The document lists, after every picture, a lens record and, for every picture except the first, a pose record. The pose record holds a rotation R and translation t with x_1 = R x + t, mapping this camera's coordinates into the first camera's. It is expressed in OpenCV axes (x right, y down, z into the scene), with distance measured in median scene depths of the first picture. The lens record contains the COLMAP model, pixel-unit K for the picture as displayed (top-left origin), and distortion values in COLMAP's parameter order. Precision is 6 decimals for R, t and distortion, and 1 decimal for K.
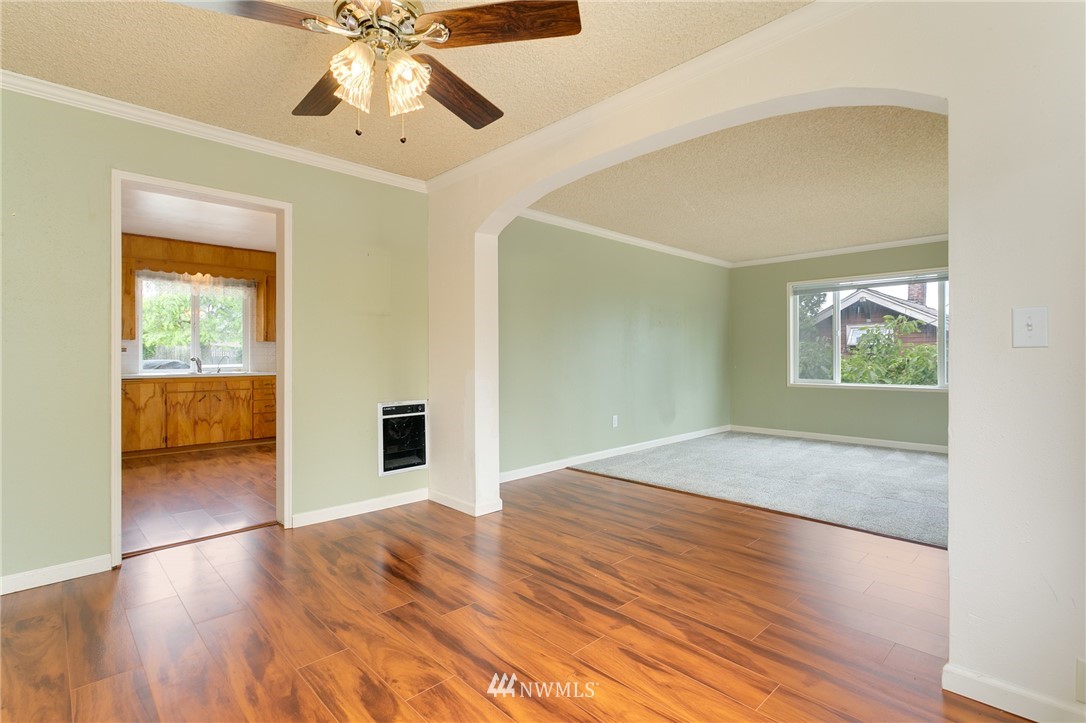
lens RADIAL K [[520.8, 0, 539.7], [0, 520.8, 354.9], [0, 0, 1]] dist [0.009835, 0.002517]
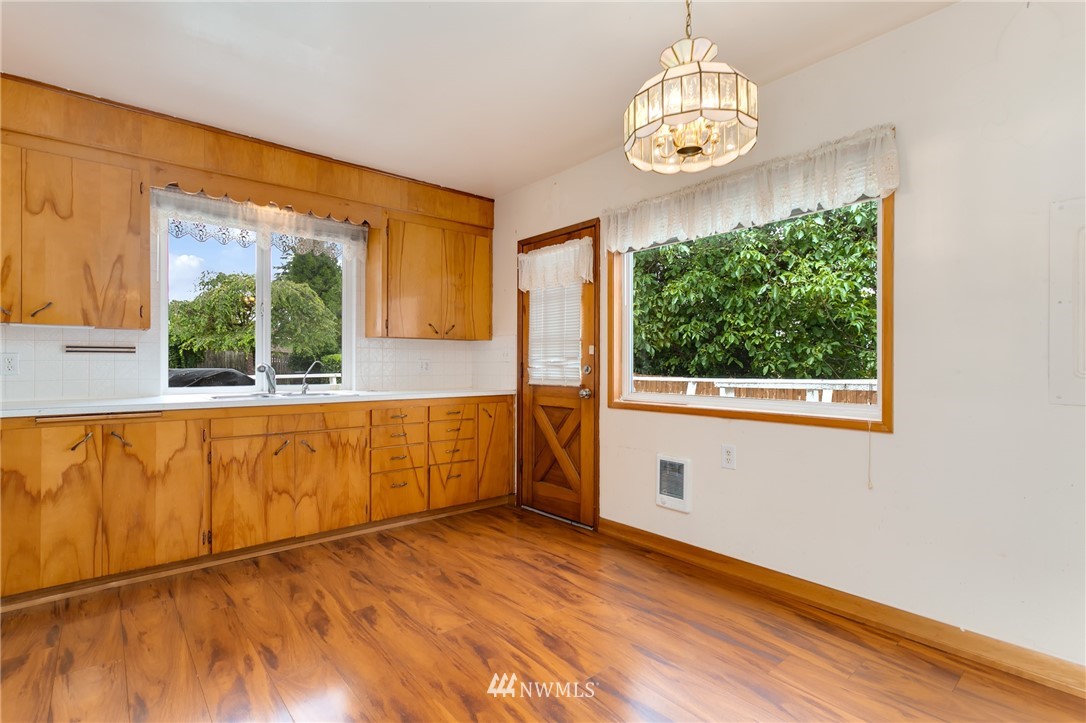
lens RADIAL K [[520.8, 0, 546.3], [0, 520.8, 360.2], [0, 0, 1]] dist [0.009835, 0.002517]
pose [[0.998378, 0.002420, -0.056874, -0.539651], [-0.002545, 0.999994, -0.002136, 0.000342], [0.056868, 0.002278, 0.998379, 0.767303]]
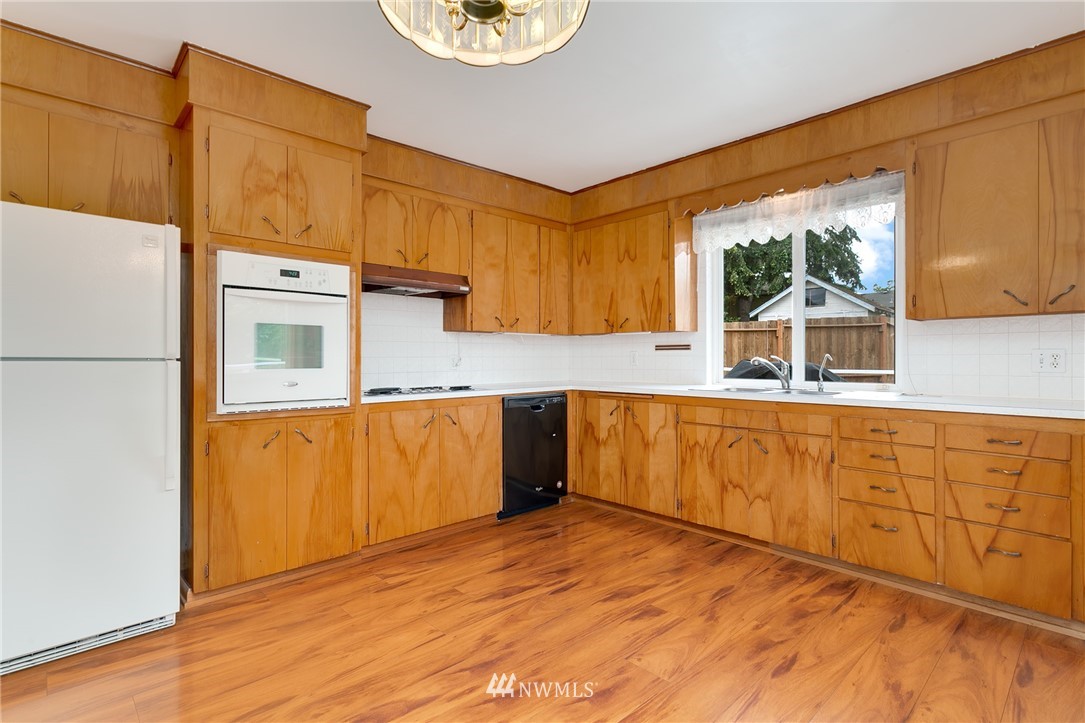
lens RADIAL K [[520.3, 0, 527.1], [0, 520.3, 361.5], [0, 0, 1]] dist [0.009835, 0.002517]
pose [[-0.016083, 0.010747, -0.999813, -0.212631], [0.009810, 0.999896, 0.010590, -0.001427], [0.999823, -0.009638, -0.016186, 1.196897]]
